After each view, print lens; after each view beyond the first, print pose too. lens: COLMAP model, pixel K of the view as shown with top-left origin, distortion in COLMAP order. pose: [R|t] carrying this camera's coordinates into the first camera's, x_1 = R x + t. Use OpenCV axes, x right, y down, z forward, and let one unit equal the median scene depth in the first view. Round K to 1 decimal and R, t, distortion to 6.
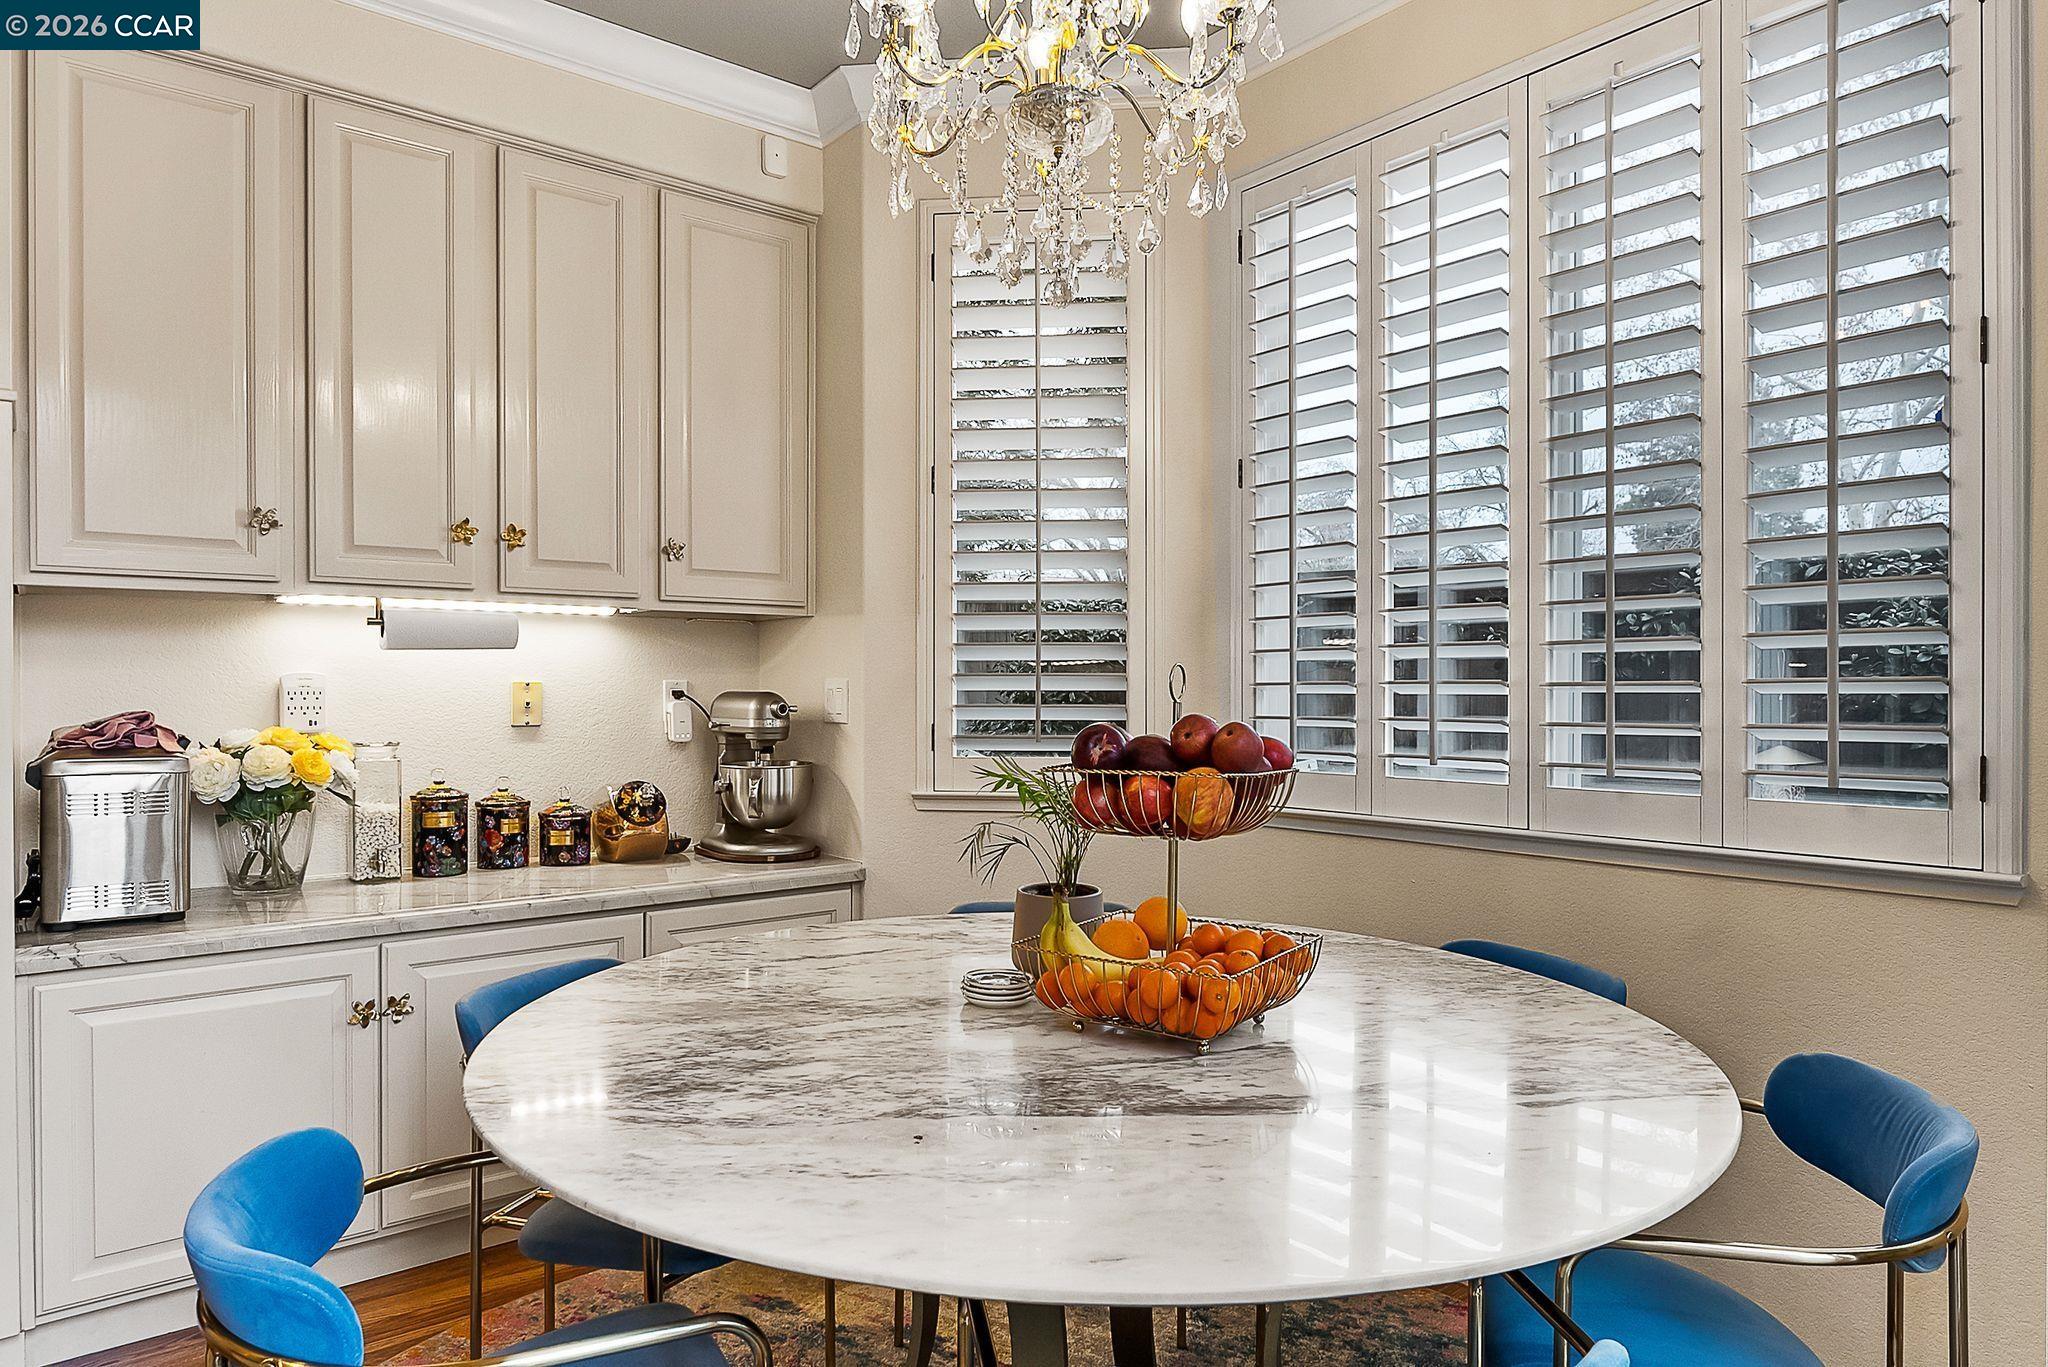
lens RADIAL K [[1237.4, 0, 1019.1], [0, 1237.4, 688.1], [0, 0, 1]] dist [0.002193, -0.000529]
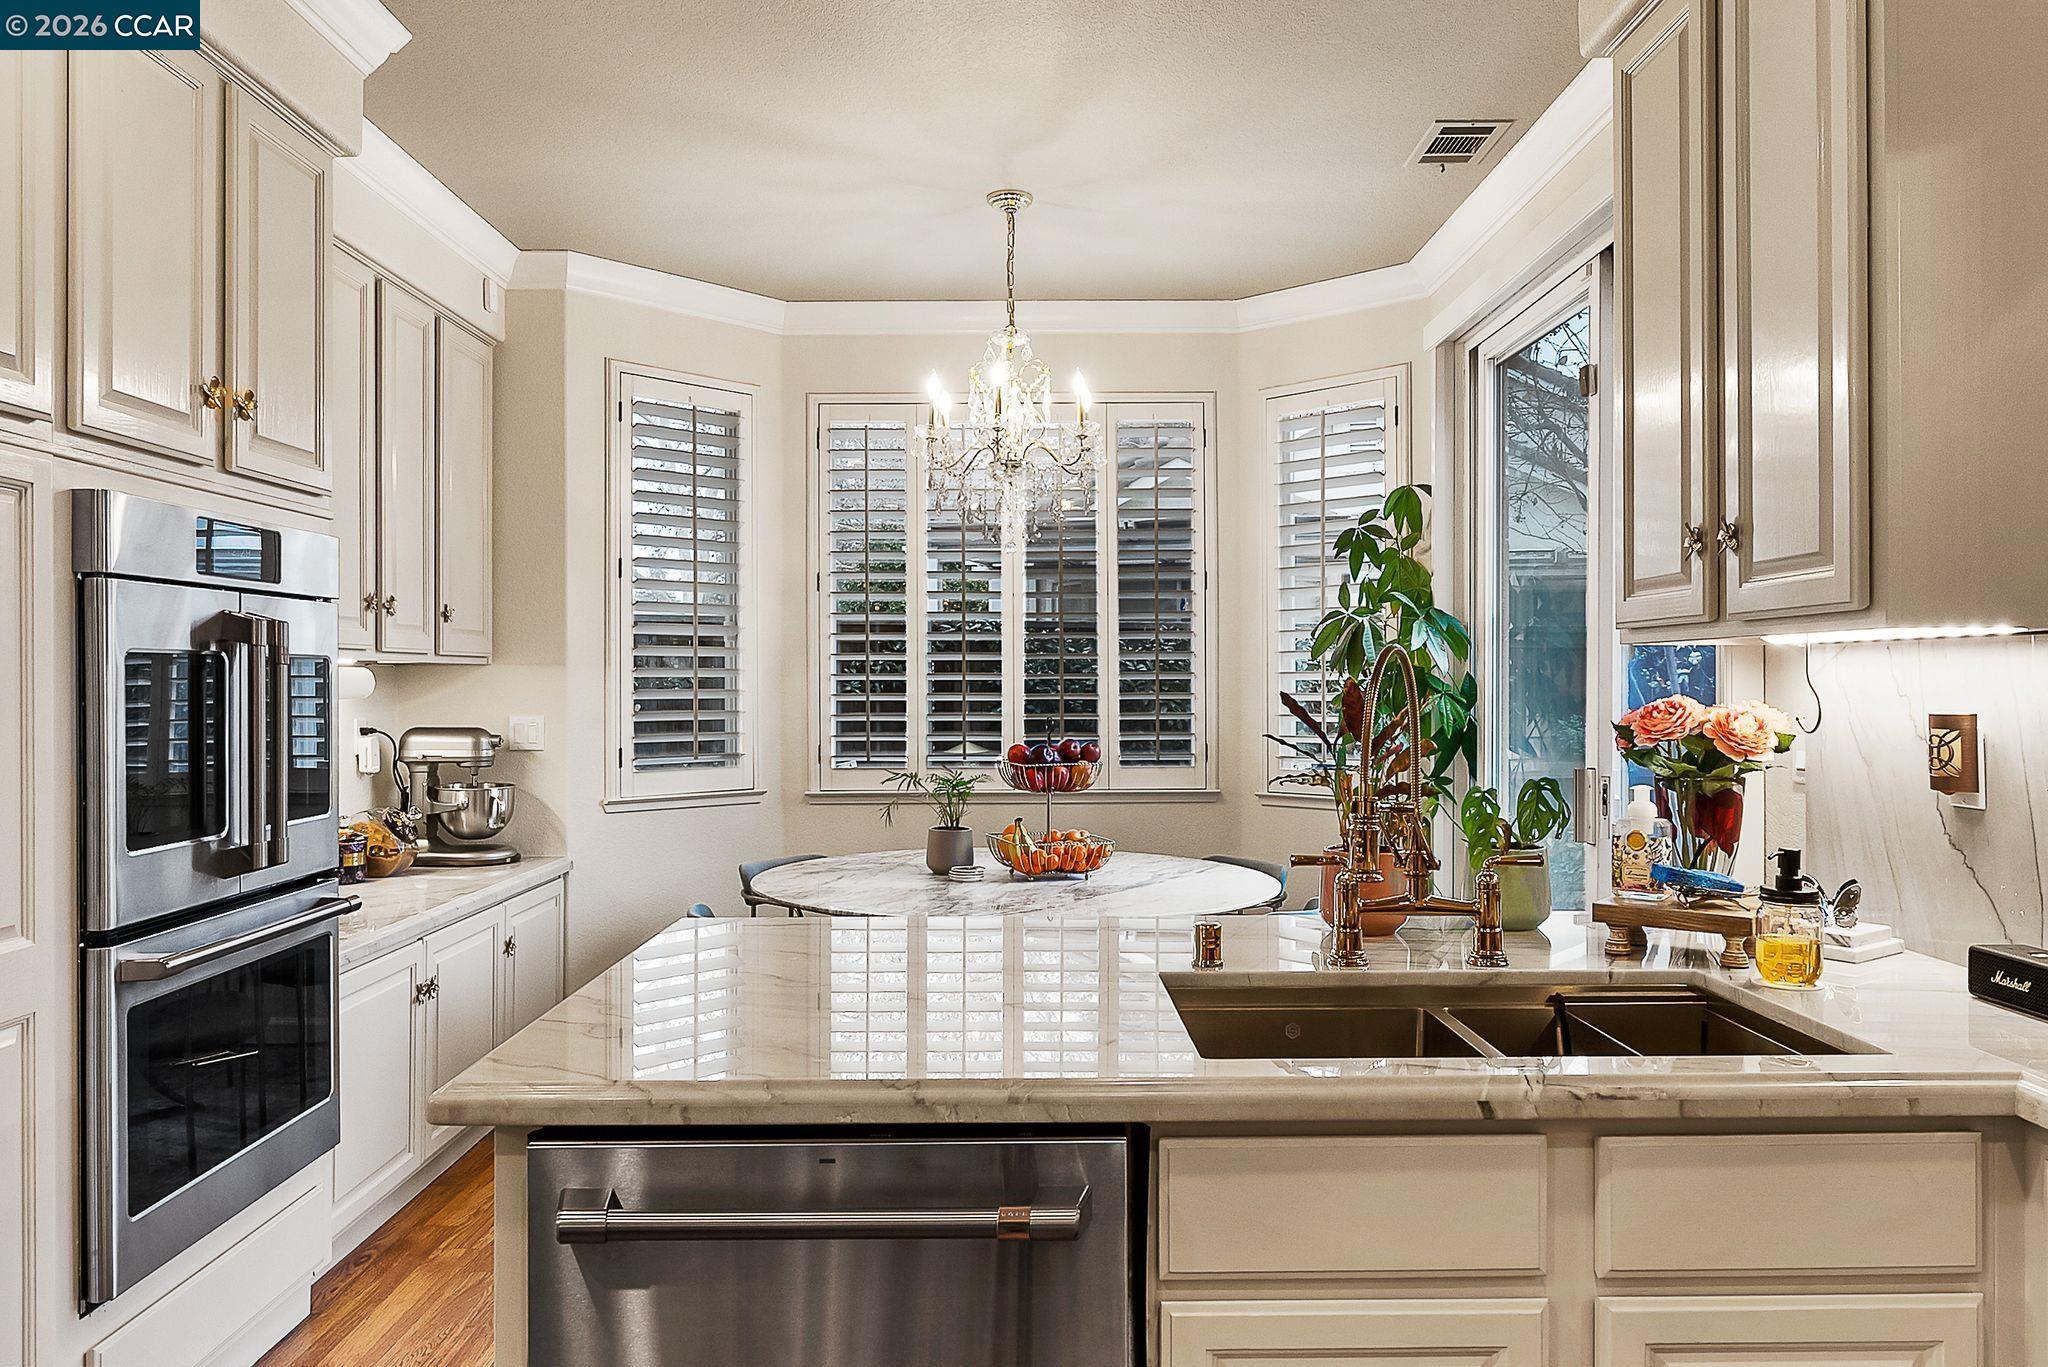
lens RADIAL K [[1391.1, 0, 1035.8], [0, 1391.1, 675.0], [0, 0, 1]] dist [0.004452, -0.006773]
pose [[0.617183, 0.001676, 0.786818, -0.961072], [-0.001295, 0.999999, -0.001115, -0.049020], [-0.786819, -0.000331, 0.617184, -0.292094]]
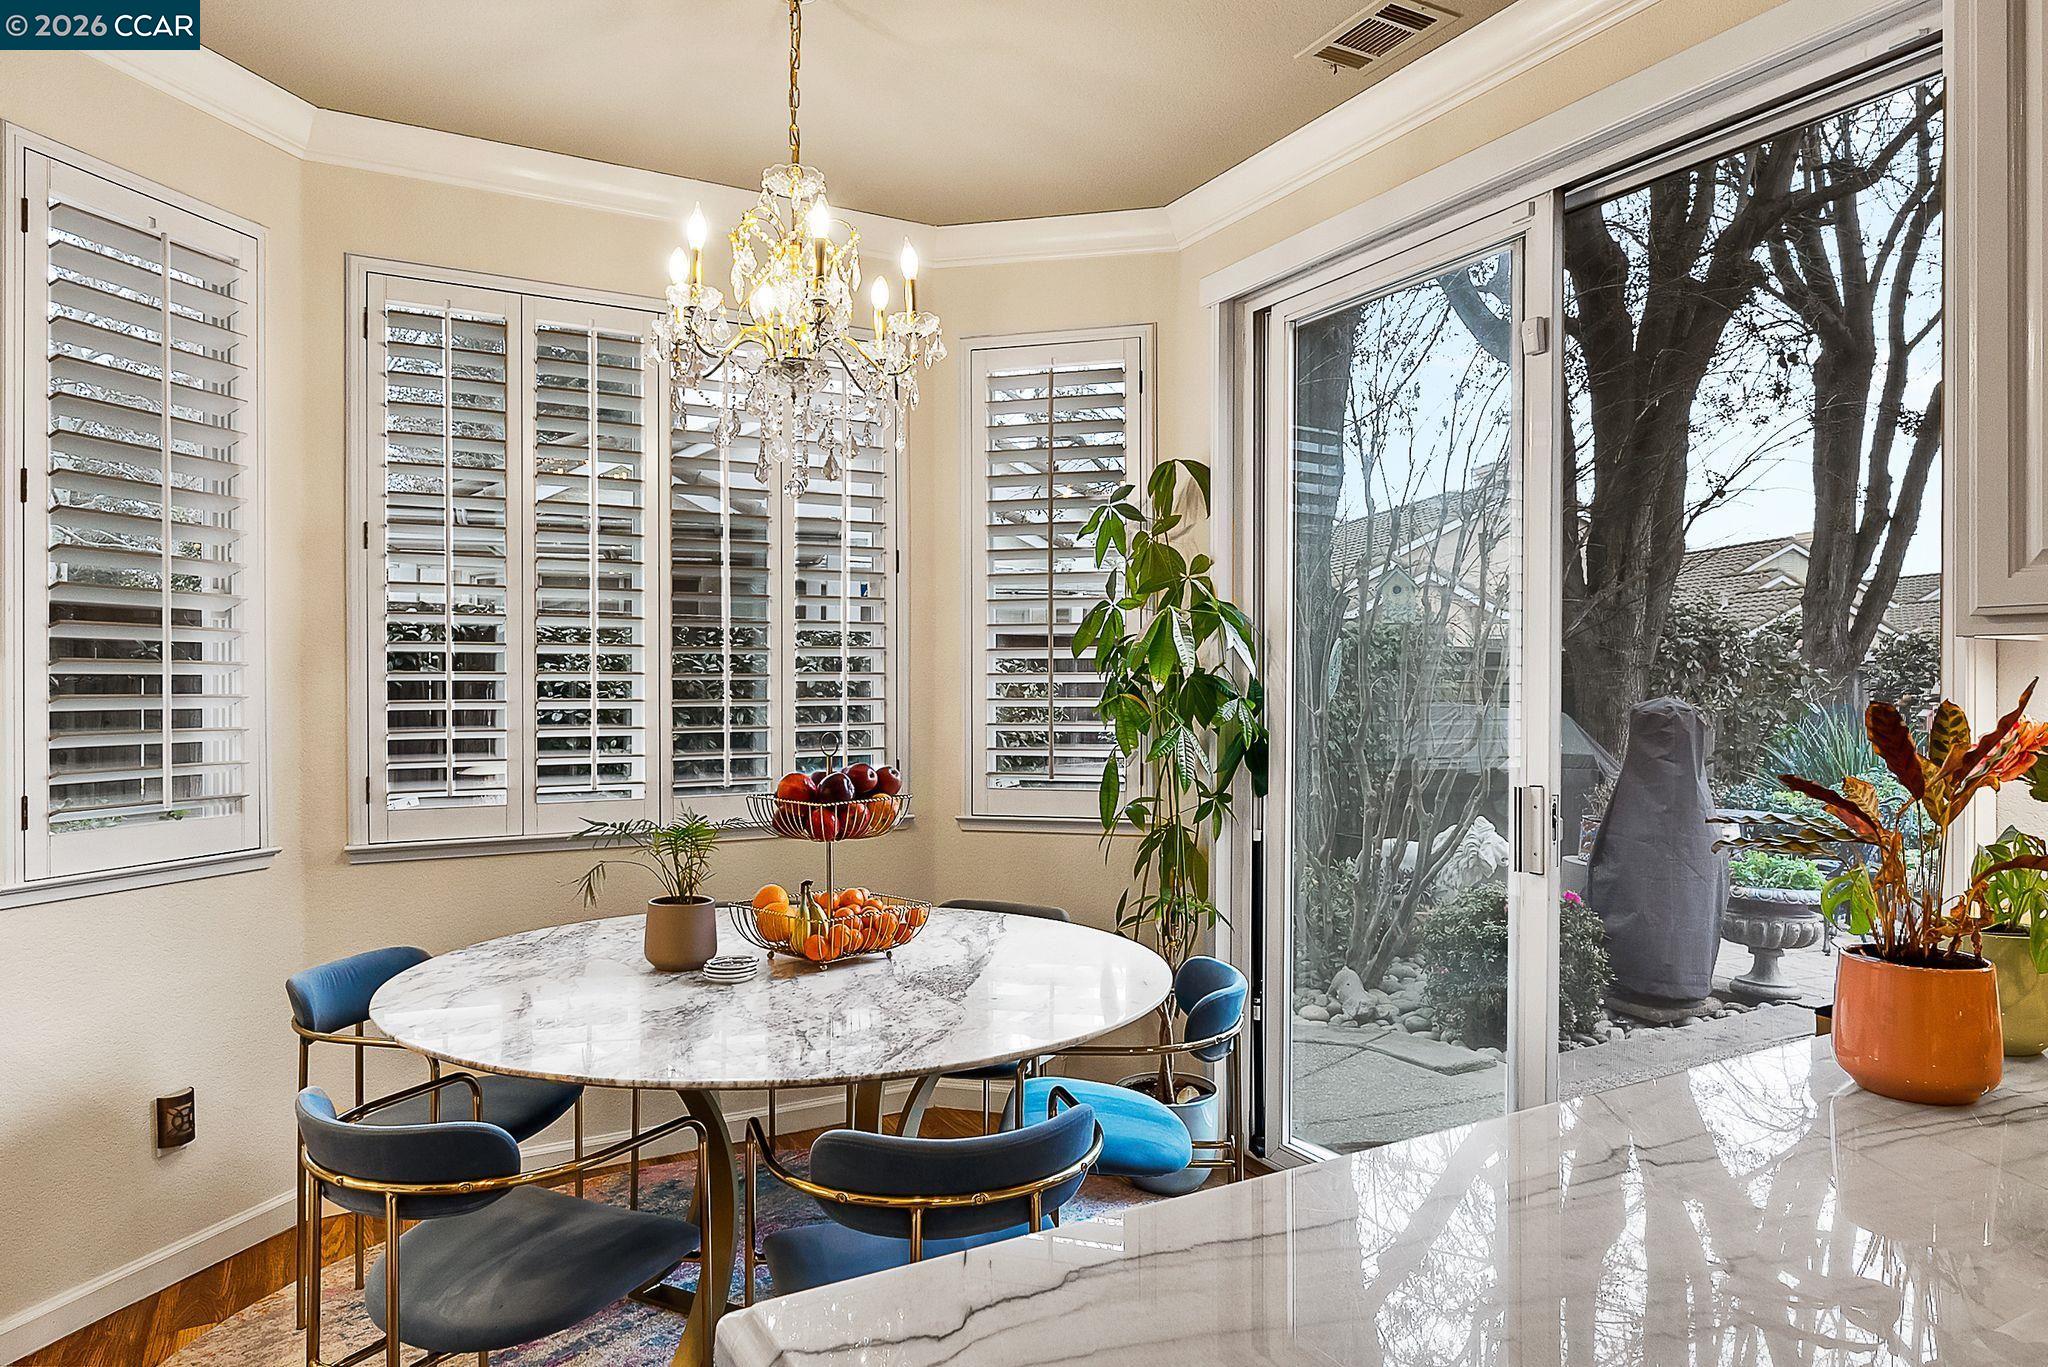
lens RADIAL K [[1237.4, 0, 1015.4], [0, 1237.4, 690.8], [0, 0, 1]] dist [0.002193, -0.000529]
pose [[0.161663, -0.004986, 0.986833, -0.721891], [-0.005921, 0.999964, 0.006022, -0.045248], [-0.986828, -0.006816, 0.161627, 0.244550]]
